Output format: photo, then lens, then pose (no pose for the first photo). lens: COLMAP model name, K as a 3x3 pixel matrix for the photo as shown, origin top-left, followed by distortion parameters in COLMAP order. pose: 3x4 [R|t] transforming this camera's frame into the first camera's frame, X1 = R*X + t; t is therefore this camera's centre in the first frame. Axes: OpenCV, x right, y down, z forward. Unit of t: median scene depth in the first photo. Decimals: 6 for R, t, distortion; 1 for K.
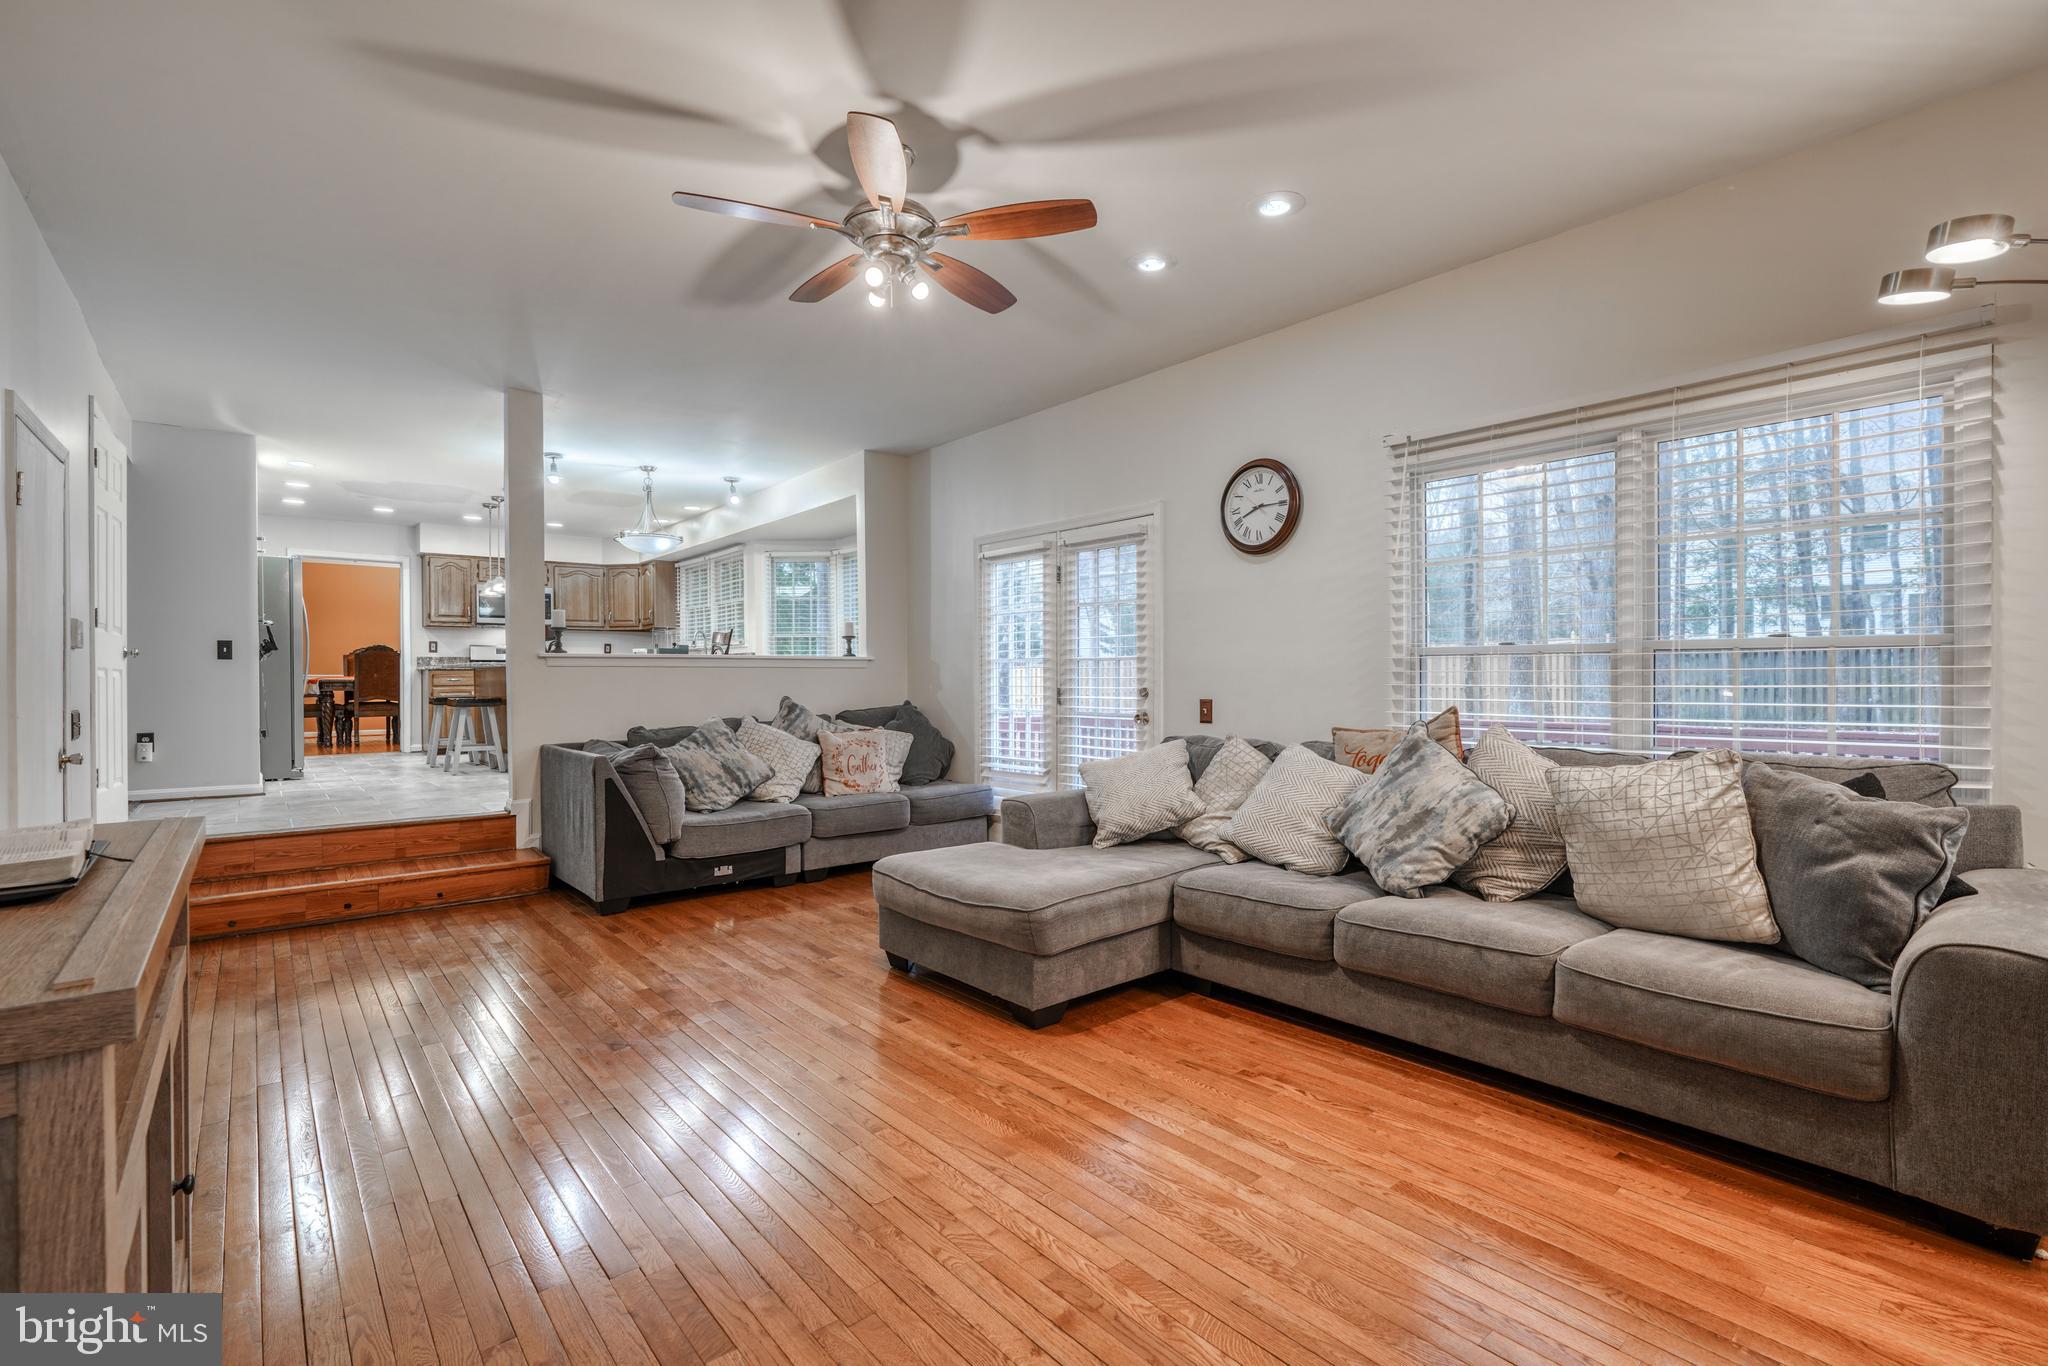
lens RADIAL K [[942.6, 0, 1021.1], [0, 942.6, 683.0], [0, 0, 1]] dist [-0.007643, 0.002185]
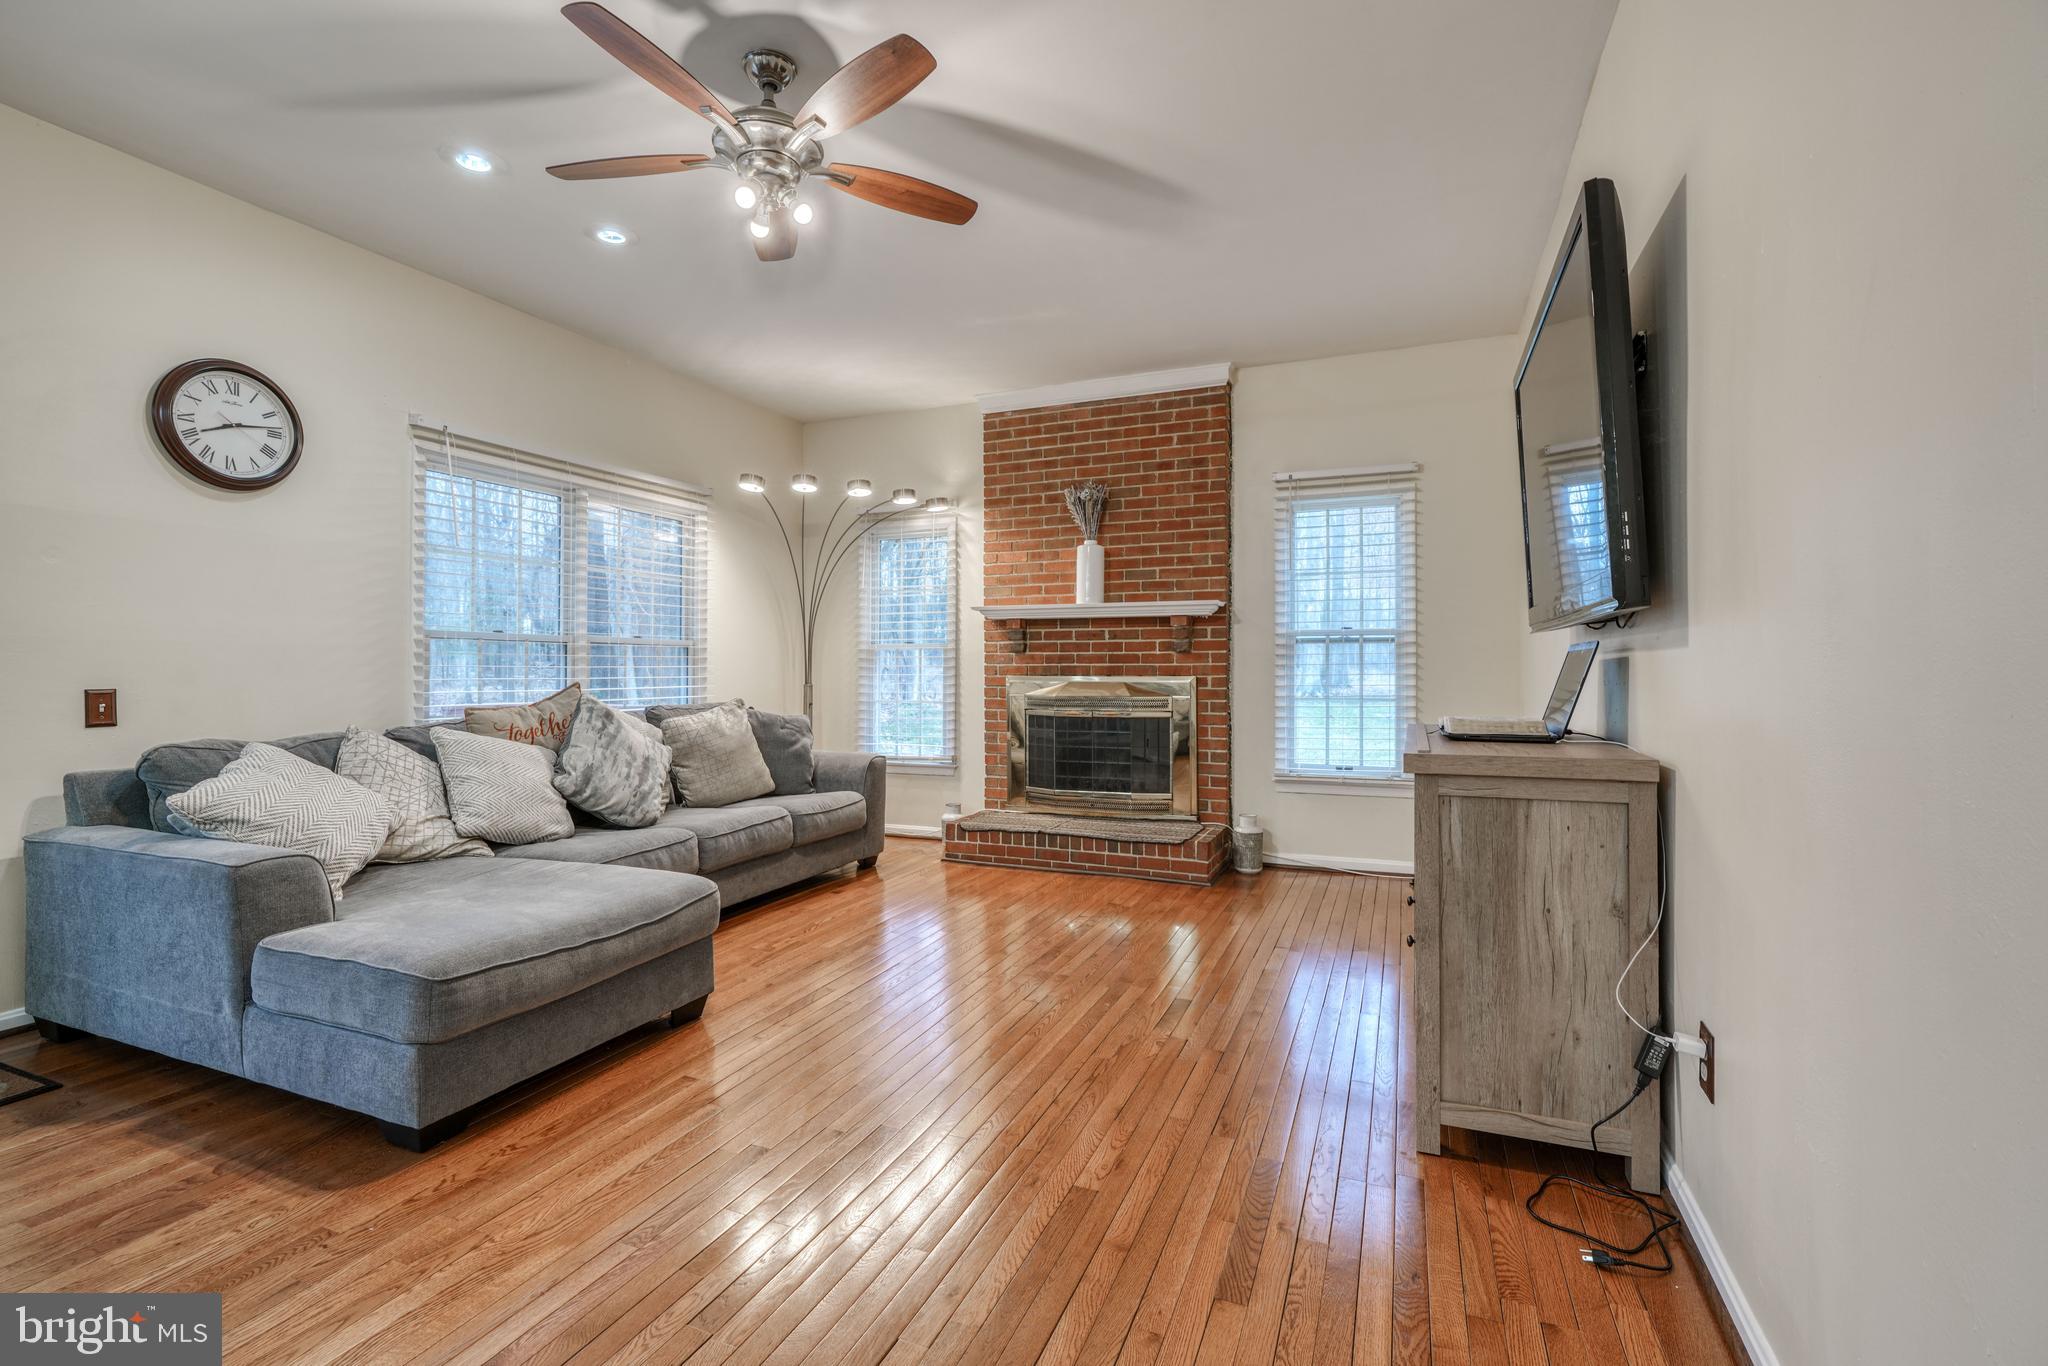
lens RADIAL K [[942.6, 0, 1015.7], [0, 942.6, 667.8], [0, 0, 1]] dist [-0.007643, 0.002185]
pose [[-0.466657, 0.007913, 0.884403, -0.788297], [0.009686, 0.999946, -0.003836, 0.014335], [-0.884385, 0.006776, -0.466709, 0.924405]]
